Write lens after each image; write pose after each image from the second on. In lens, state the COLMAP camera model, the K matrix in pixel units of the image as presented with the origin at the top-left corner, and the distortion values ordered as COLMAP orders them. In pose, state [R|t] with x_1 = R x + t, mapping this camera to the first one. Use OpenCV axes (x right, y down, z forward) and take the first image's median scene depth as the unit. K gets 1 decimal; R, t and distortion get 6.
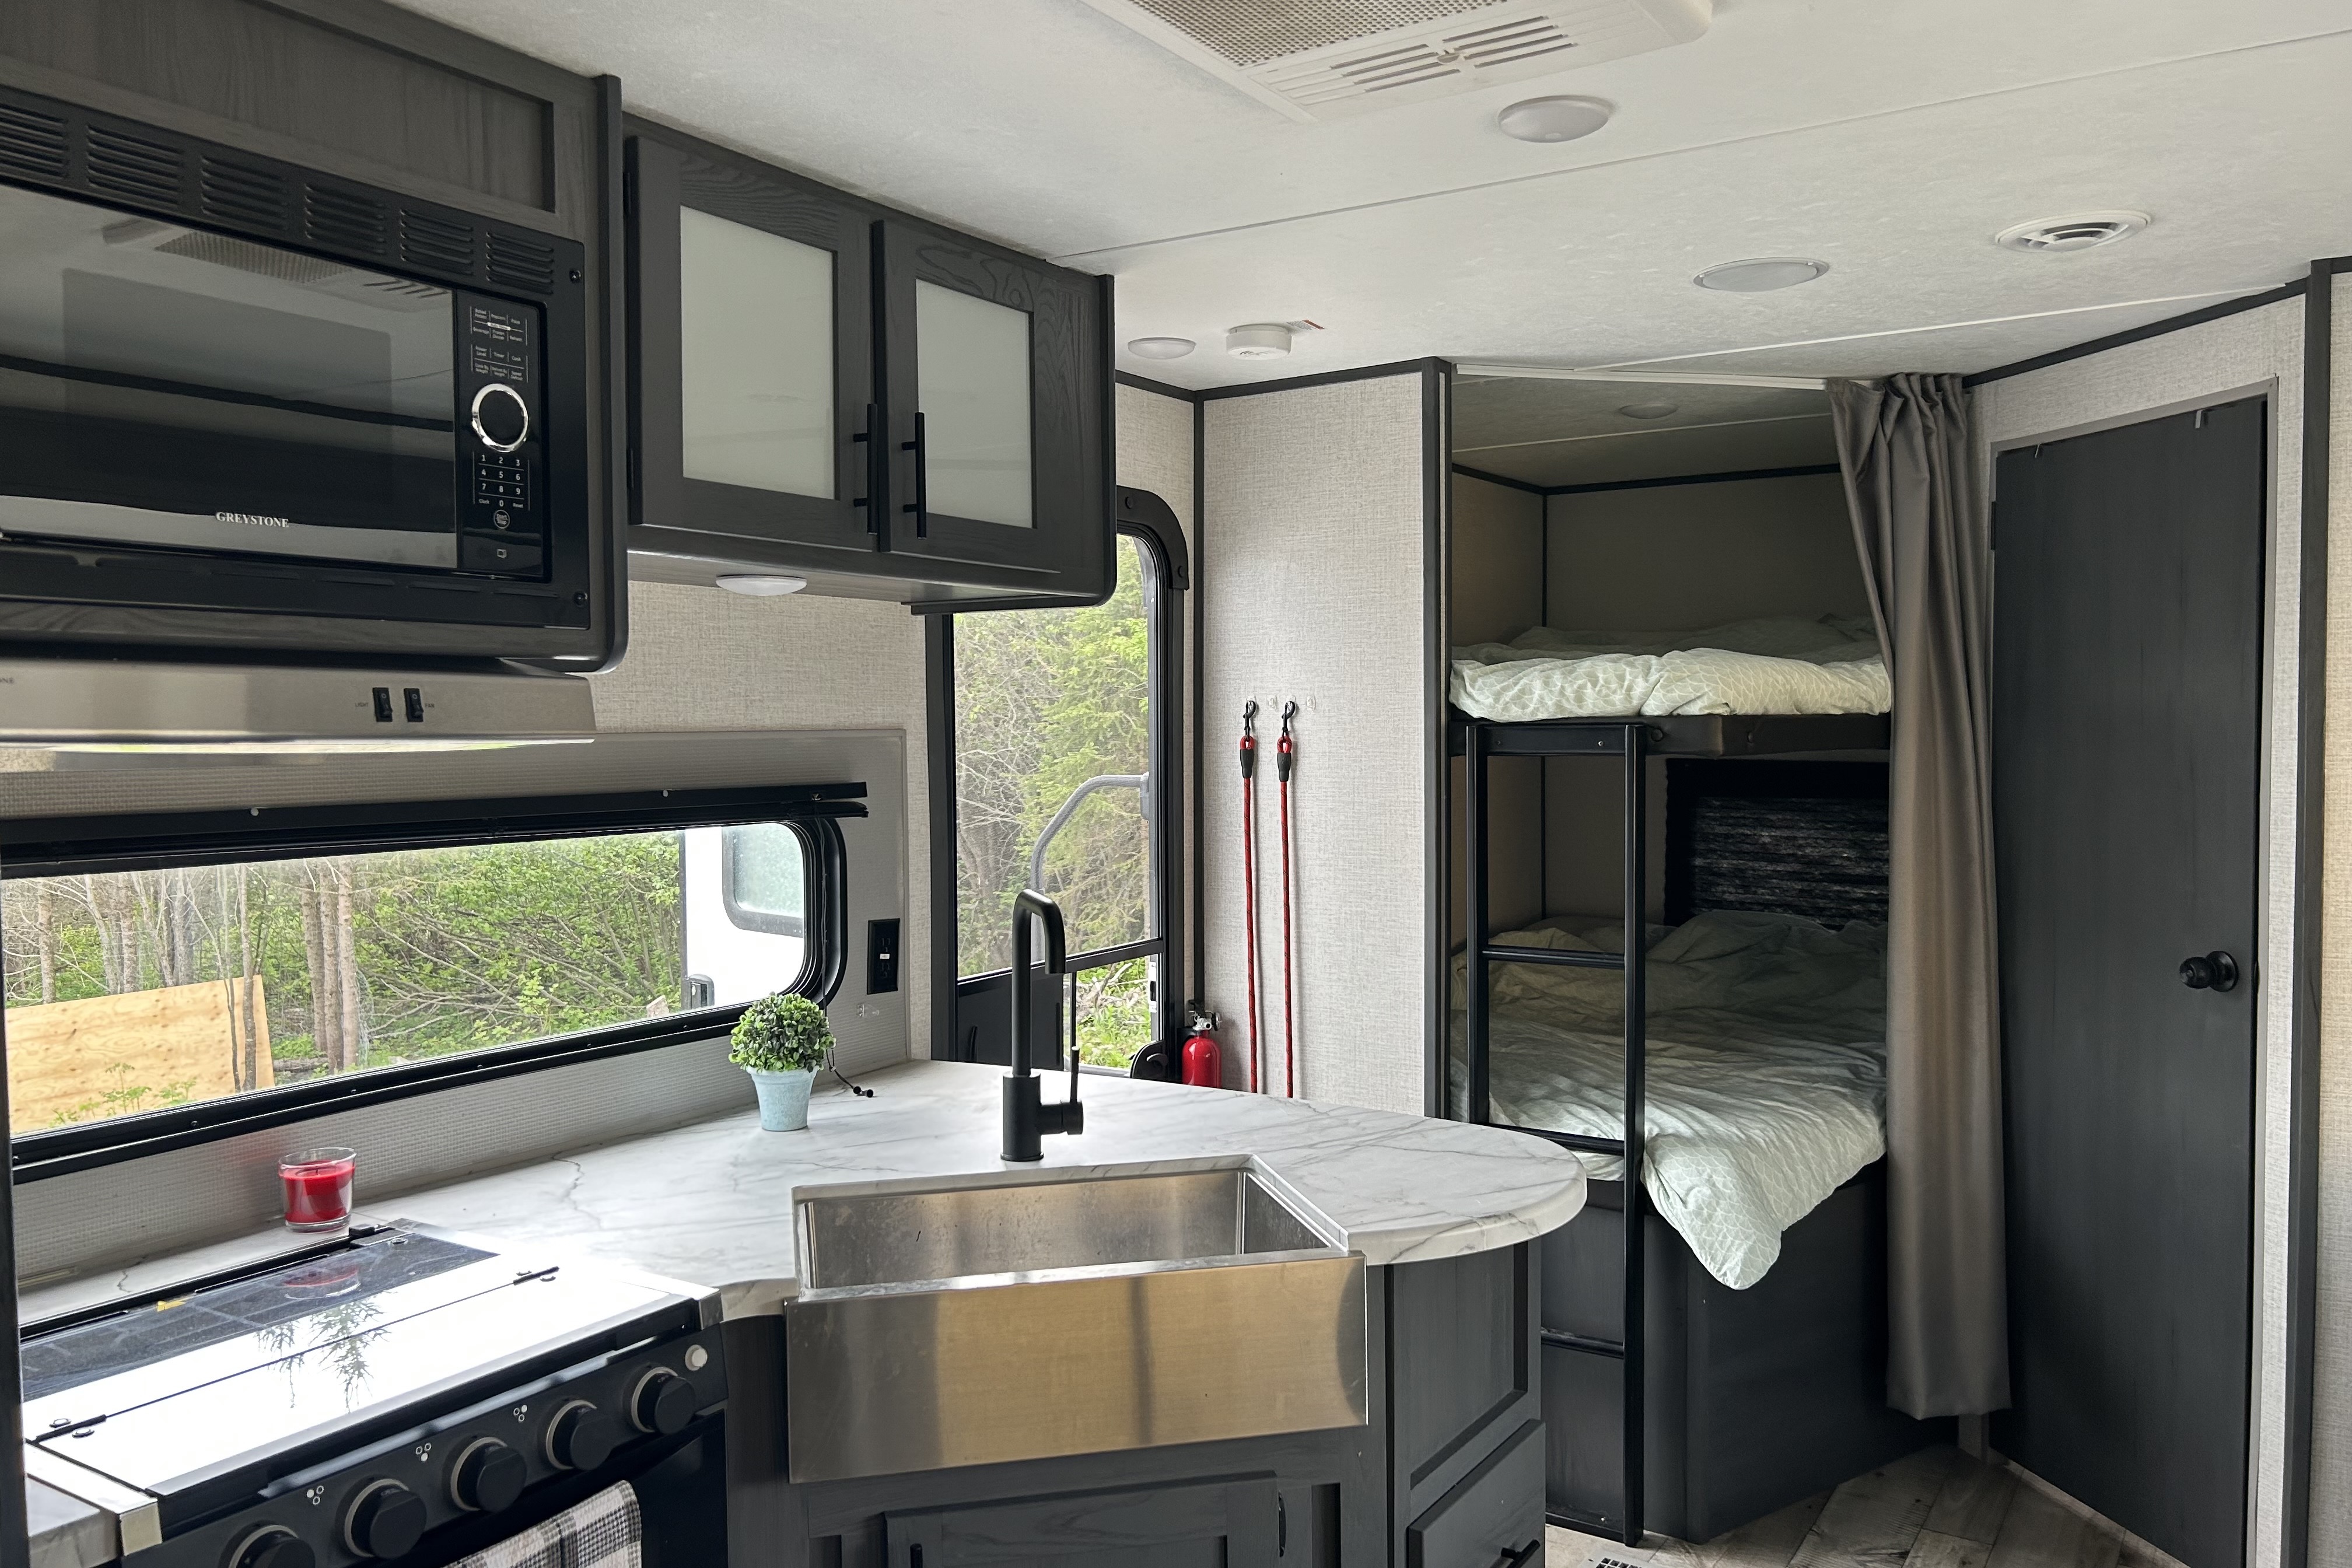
lens RADIAL K [[1800.4, 0, 1176.4], [0, 1800.4, 788.6], [0, 0, 1]] dist [0.067757, -0.036166]
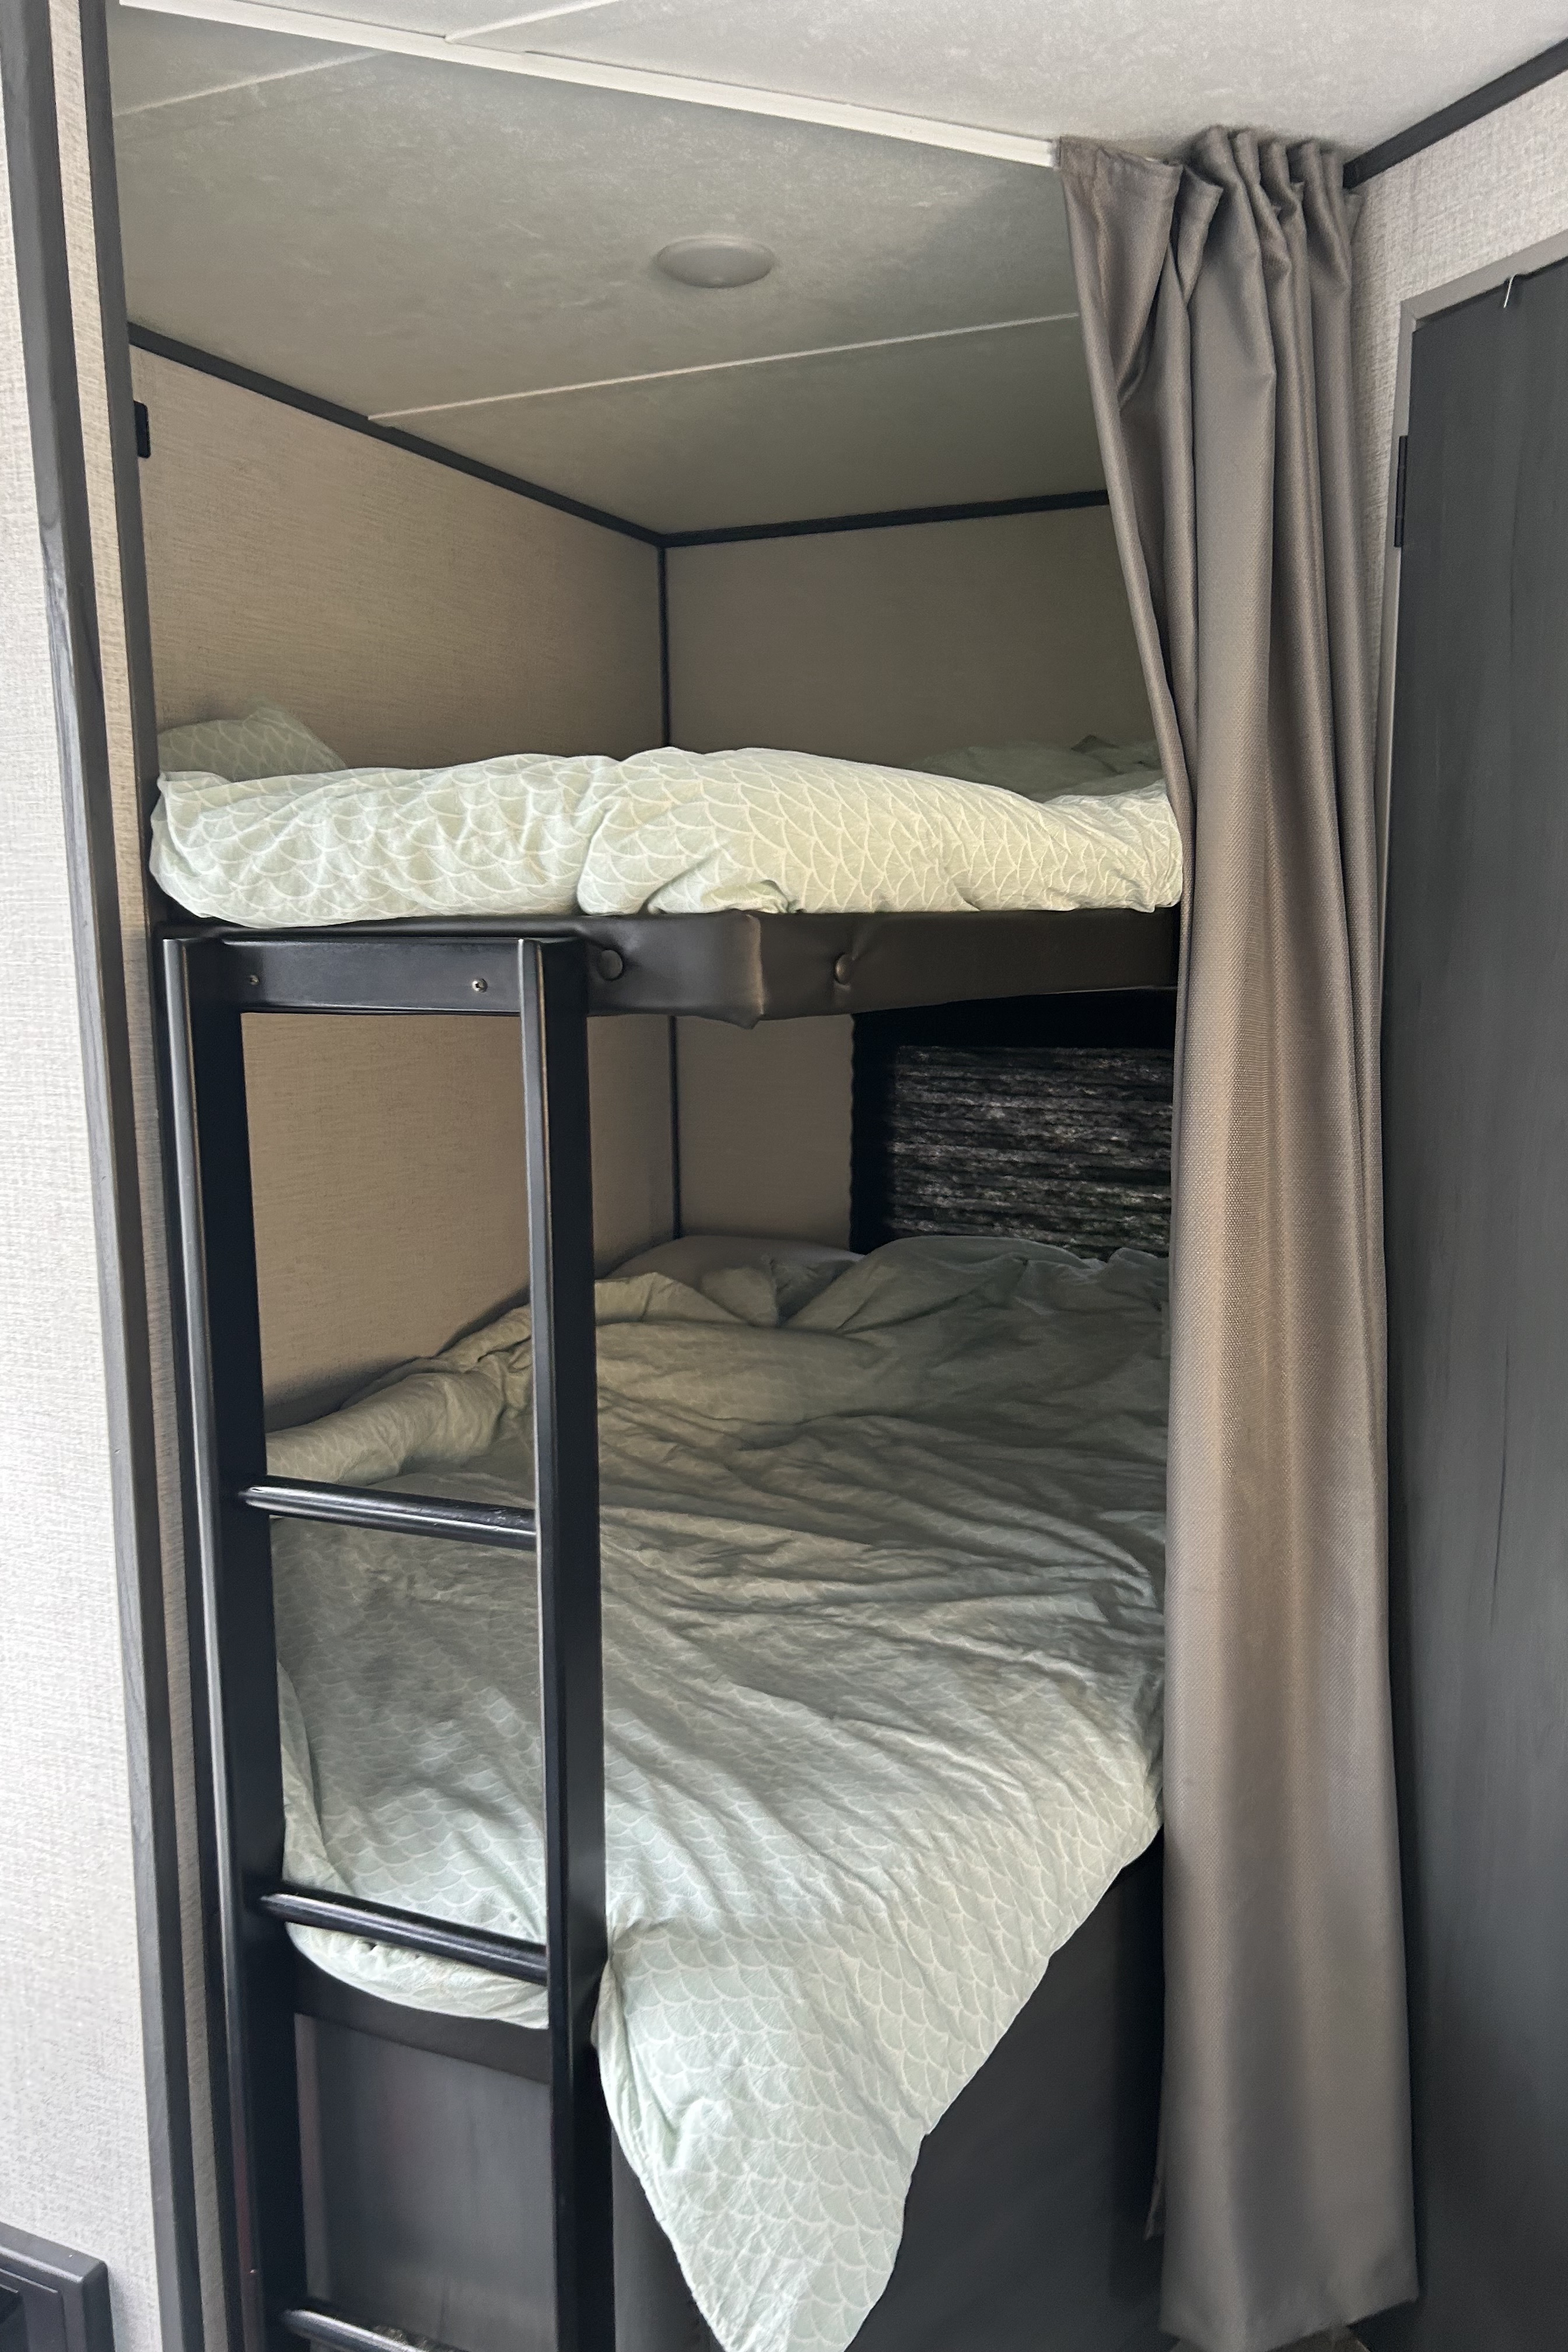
lens RADIAL K [[1800.4, 0, 794.0], [0, 1800.4, 1179.4], [0, 0, 1]] dist [0.067757, -0.036166]
pose [[0.987404, -0.022770, 0.156575, 0.220682], [0.006211, 0.994406, 0.105442, -0.021999], [-0.158100, -0.103142, 0.982021, 0.552735]]
